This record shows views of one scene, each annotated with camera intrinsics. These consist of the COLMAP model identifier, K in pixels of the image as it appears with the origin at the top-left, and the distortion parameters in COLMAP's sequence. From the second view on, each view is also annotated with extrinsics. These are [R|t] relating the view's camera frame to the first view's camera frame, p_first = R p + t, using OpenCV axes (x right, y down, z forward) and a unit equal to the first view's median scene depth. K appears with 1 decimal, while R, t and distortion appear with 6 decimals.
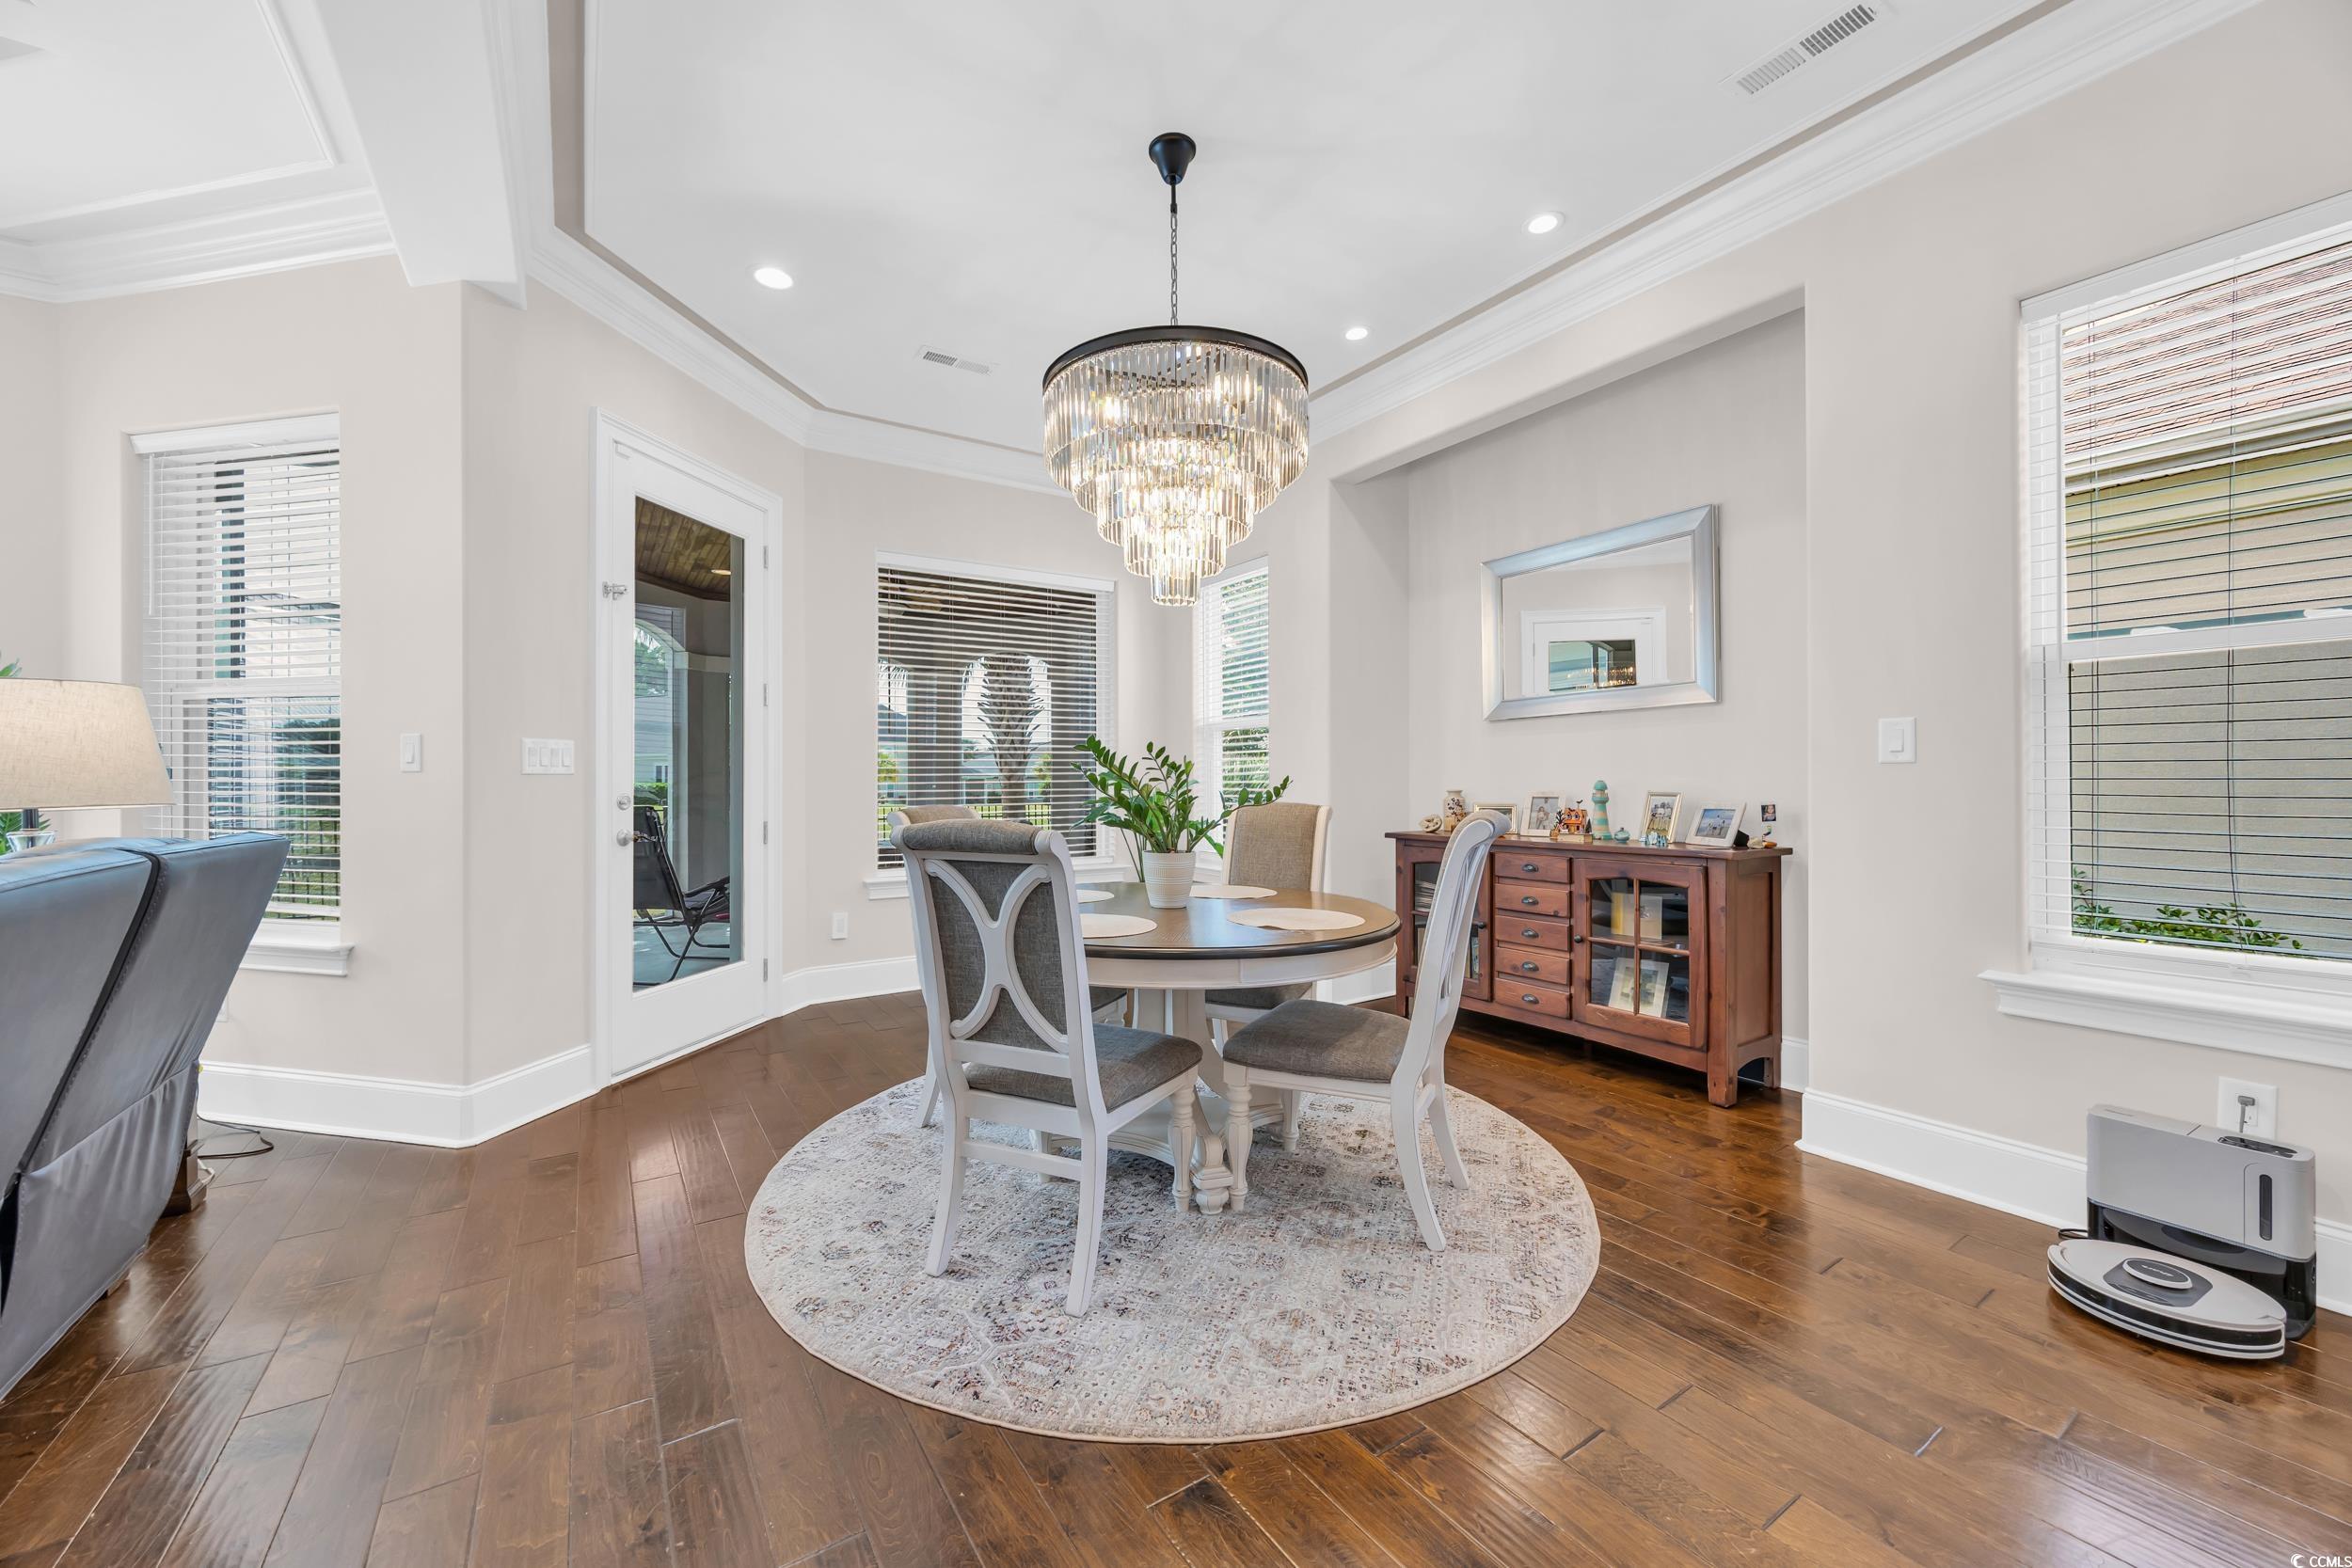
lens RADIAL K [[888.3, 0, 1168.2], [0, 888.3, 786.9], [0, 0, 1]] dist [-0.002811, -0.000445]
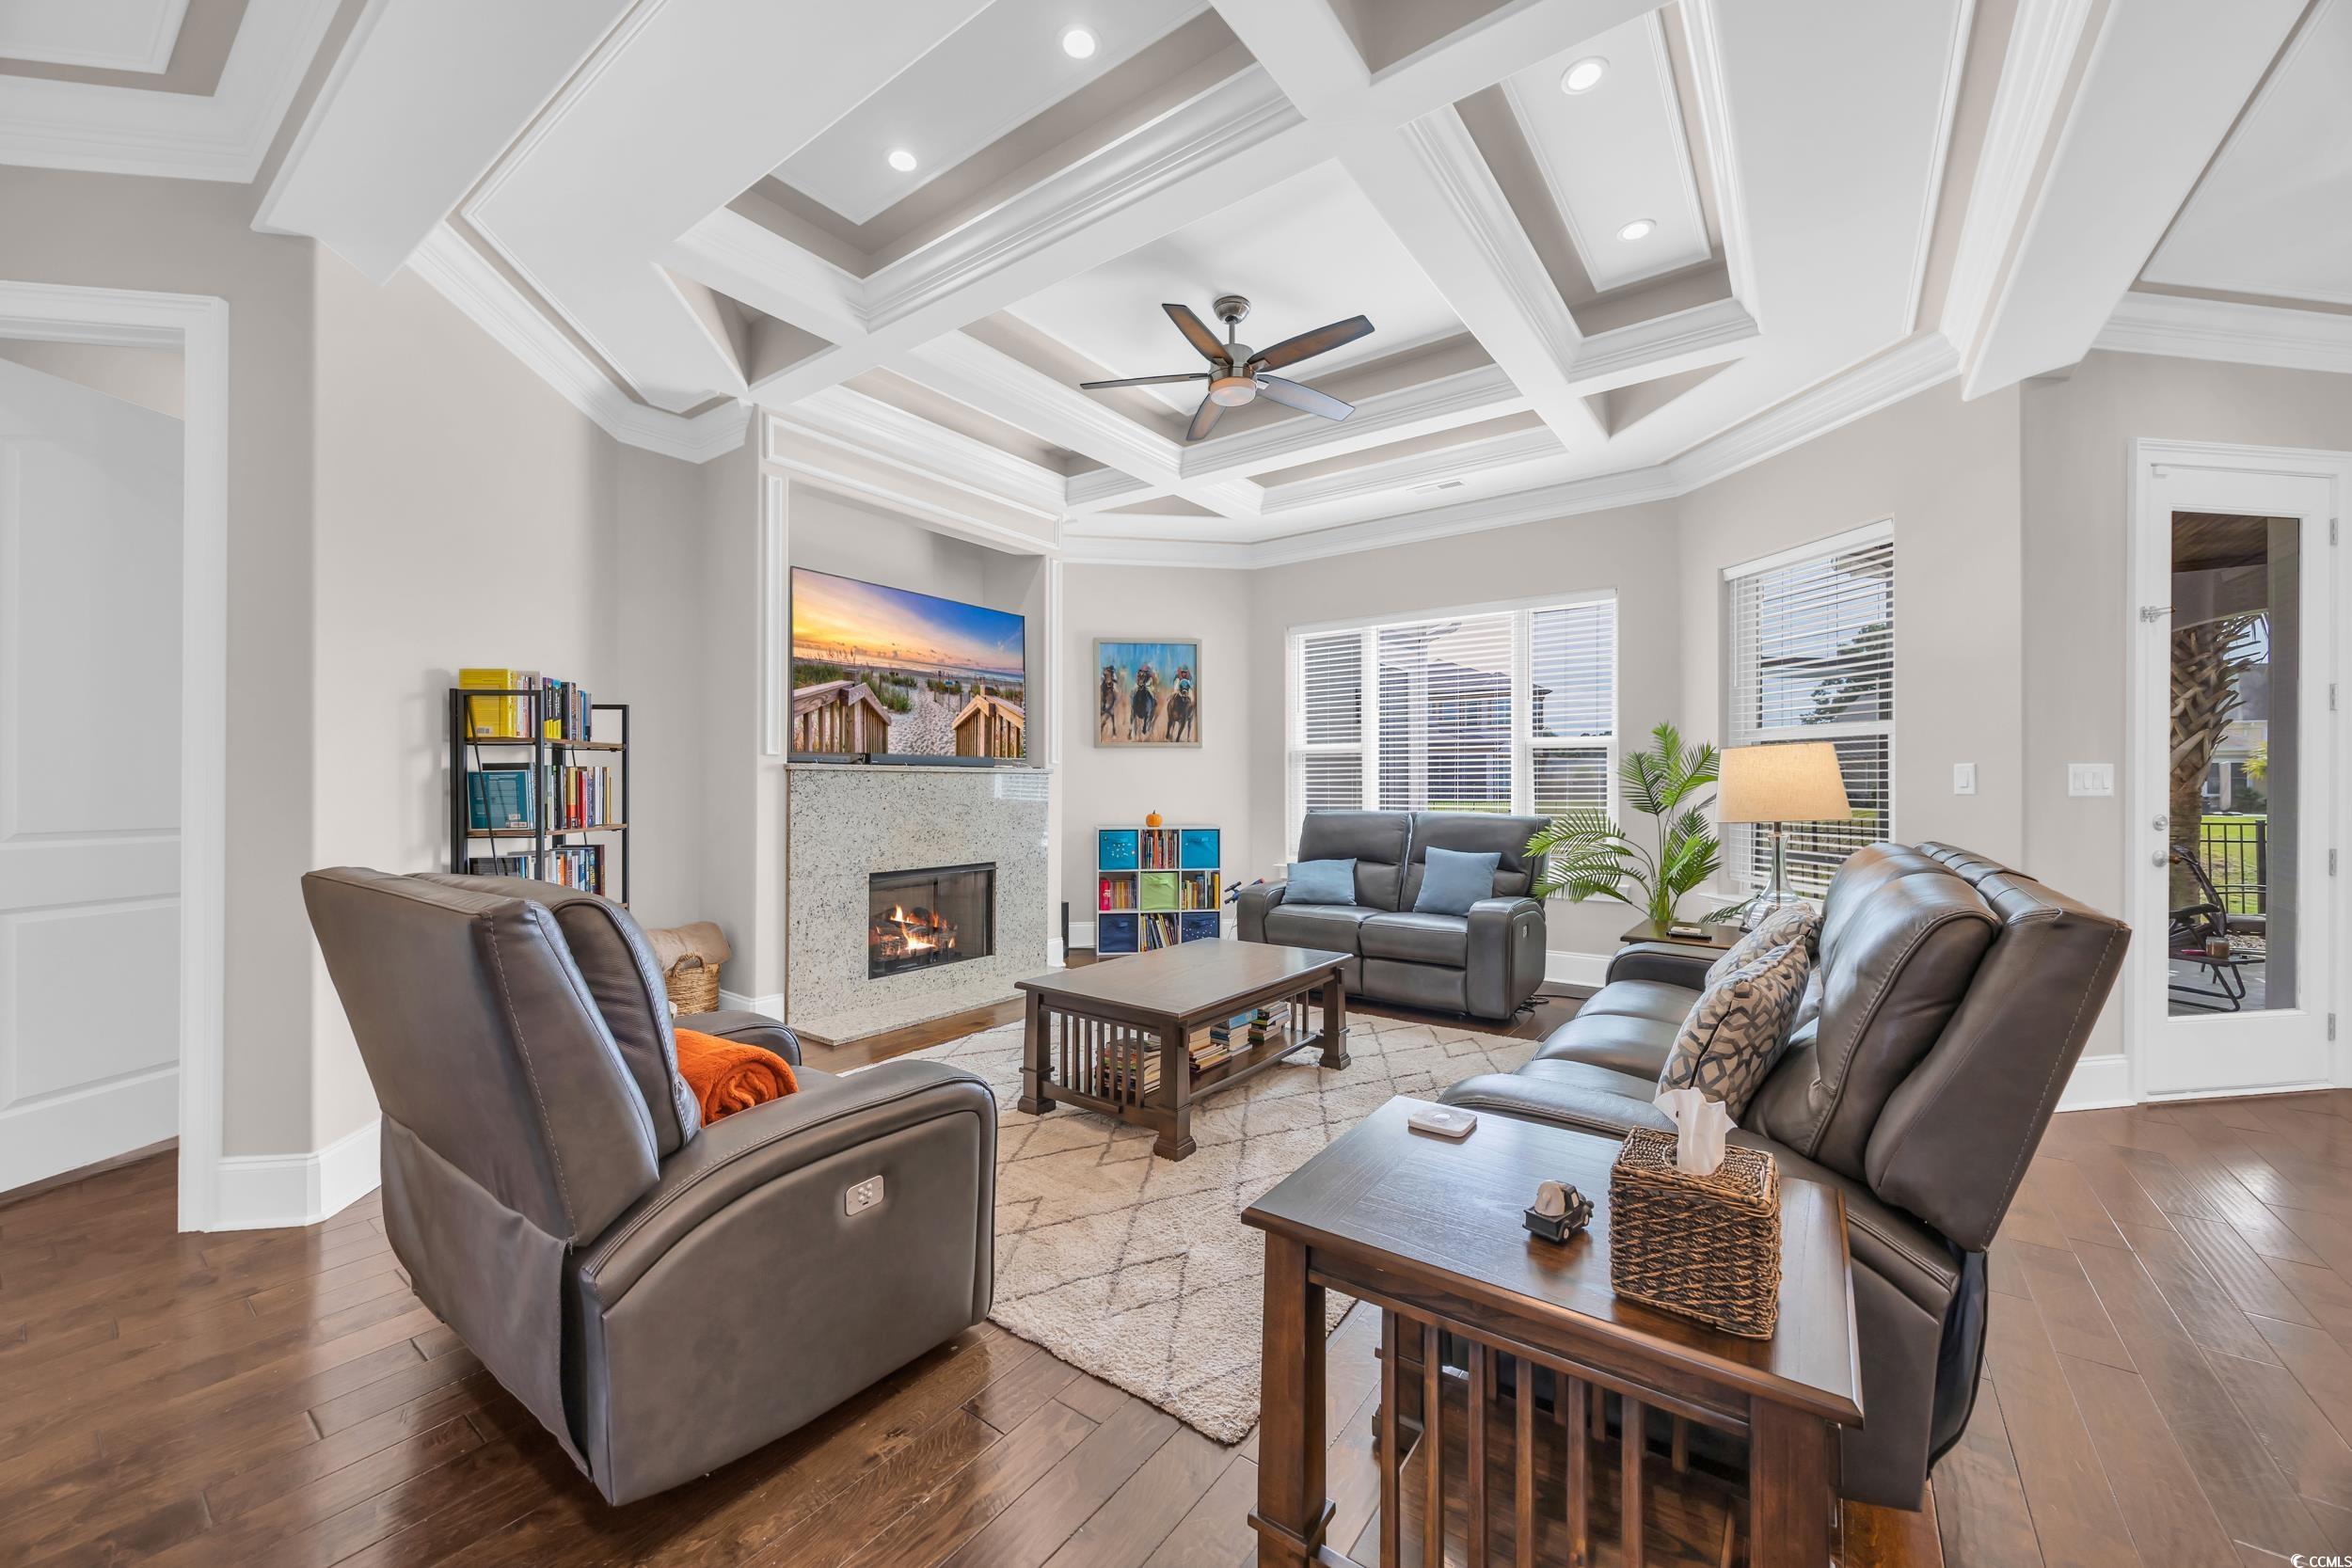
lens RADIAL K [[888.3, 0, 1165.7], [0, 888.3, 787.3], [0, 0, 1]] dist [-0.002811, -0.000445]
pose [[0.344552, 0.003640, -0.938760, -0.087668], [-0.000597, 0.999993, 0.003658, -0.035079], [0.938767, -0.000700, 0.344552, -0.533553]]
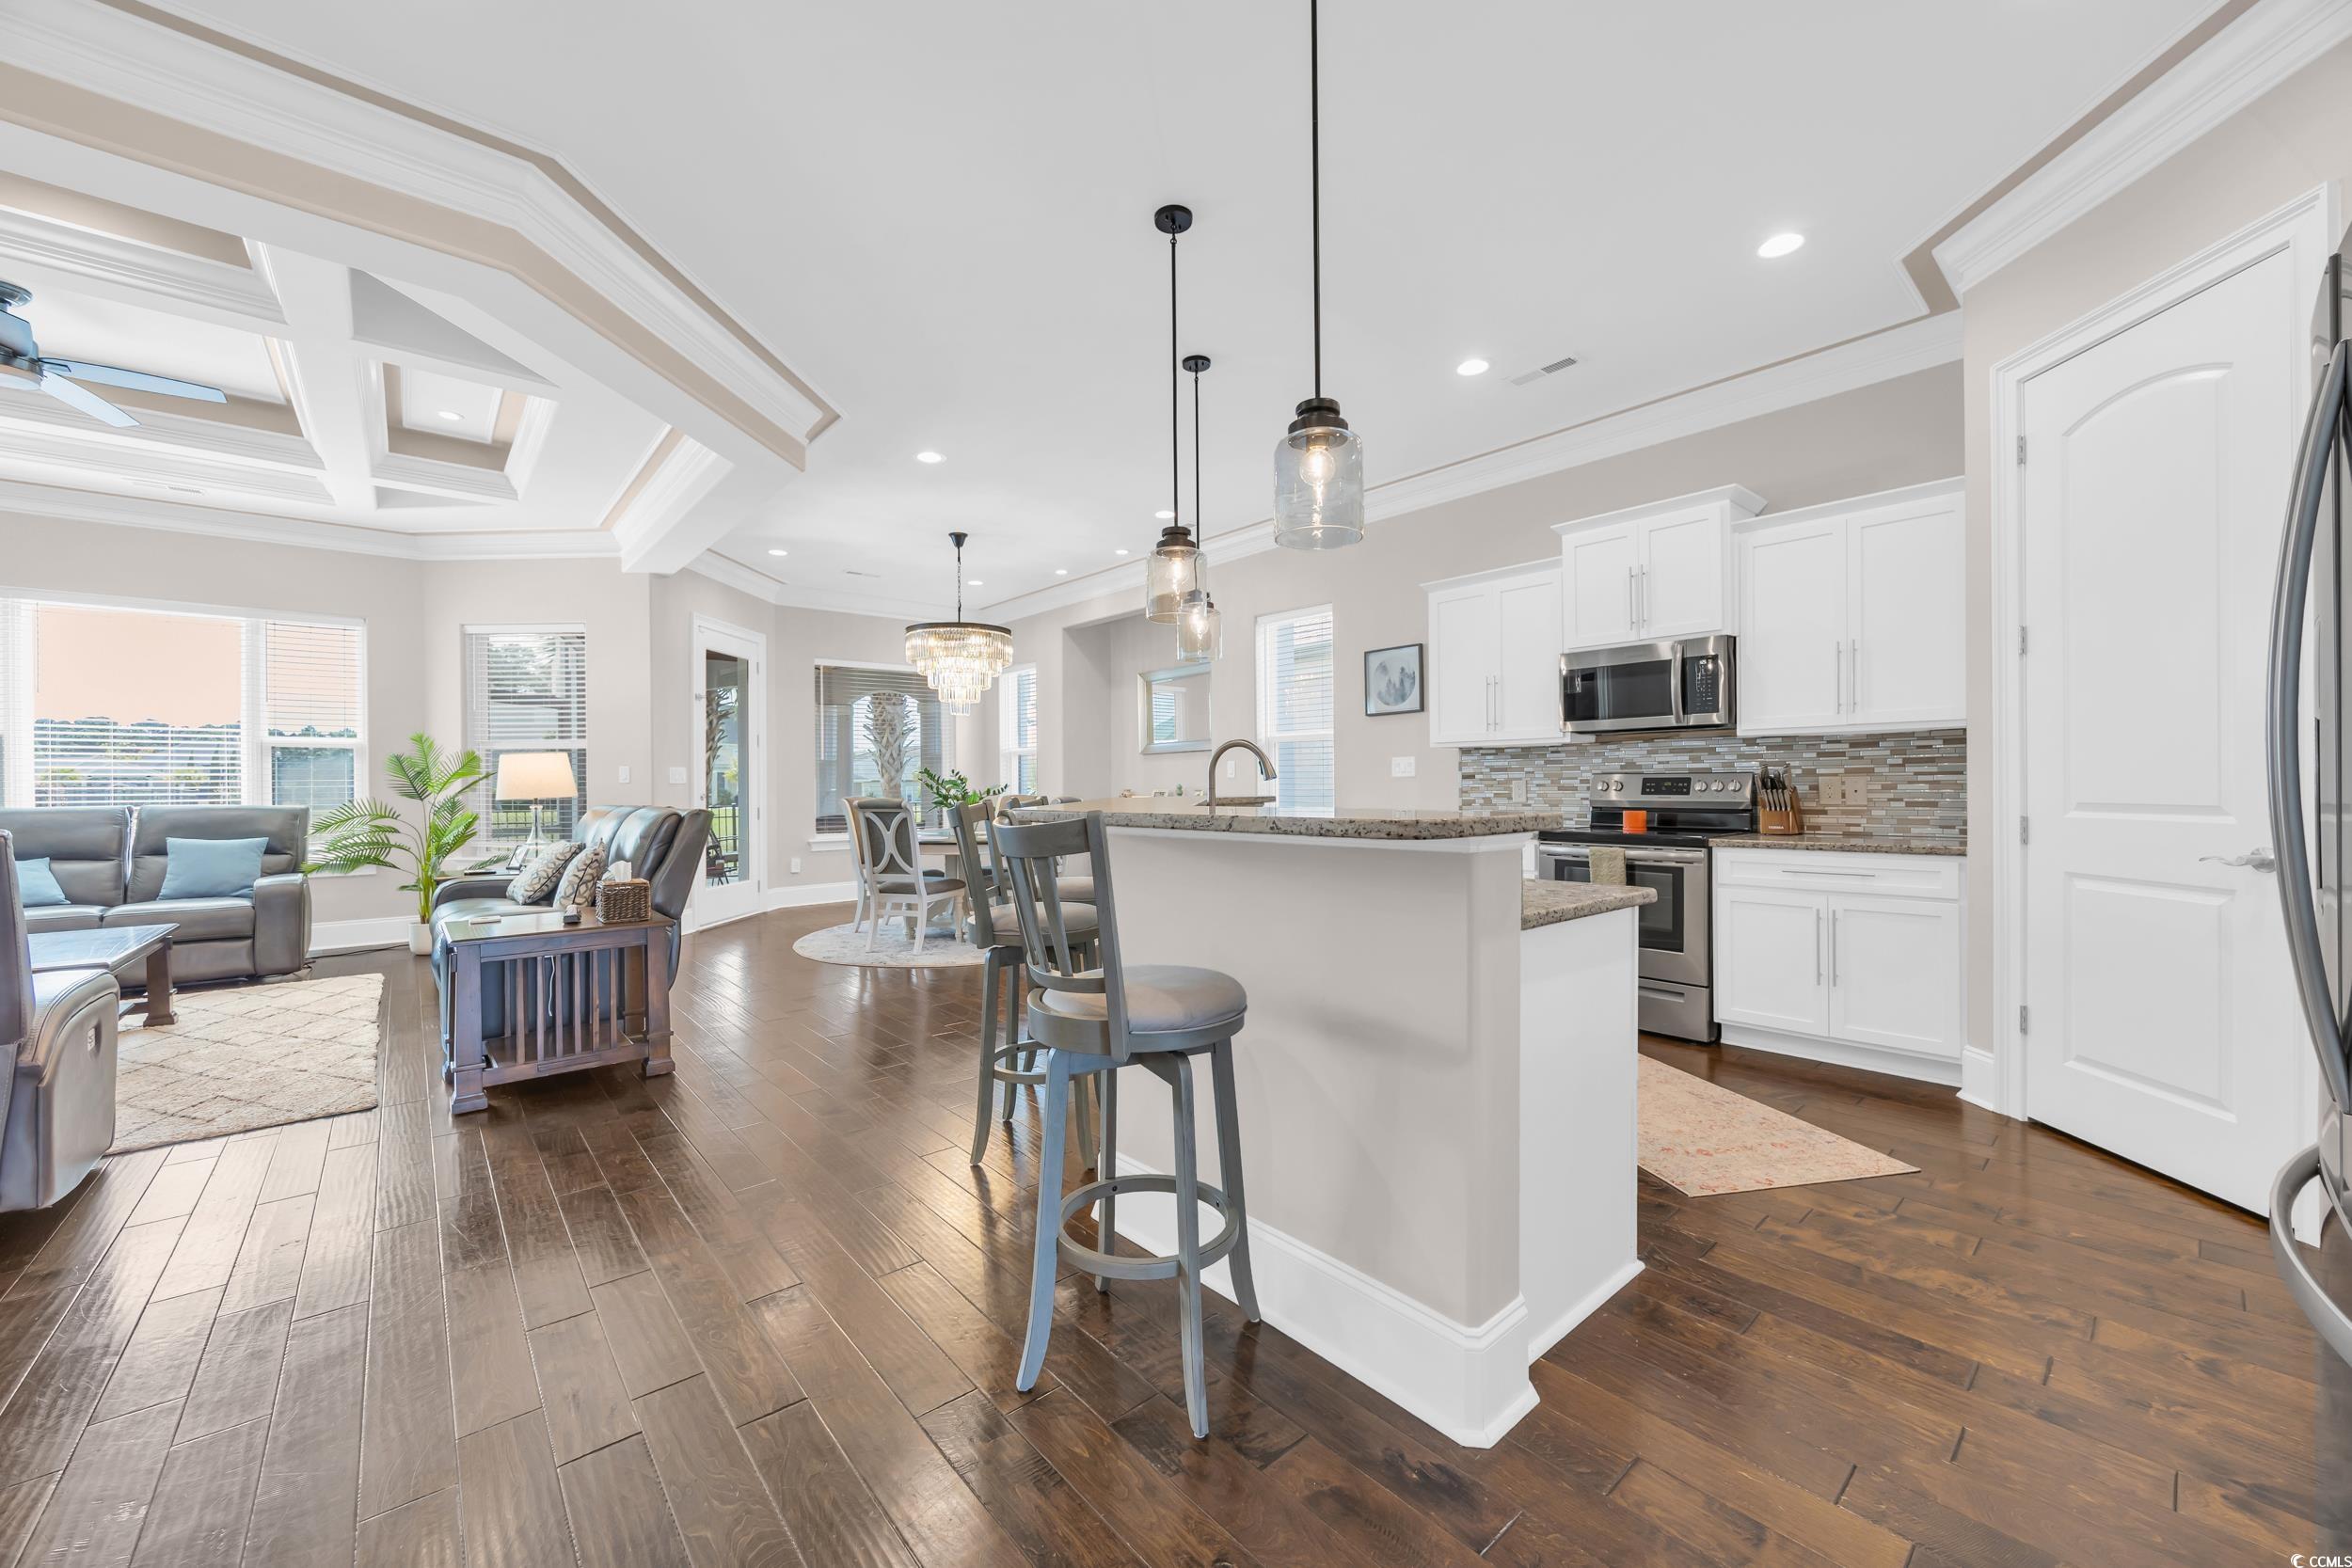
lens RADIAL K [[888.3, 0, 1175.1], [0, 888.3, 785.8], [0, 0, 1]] dist [-0.002811, -0.000445]
pose [[0.990631, -0.004455, 0.136495, 0.284106], [0.004676, 0.999988, -0.001300, -0.000681], [-0.136488, 0.001926, 0.990640, -1.682691]]
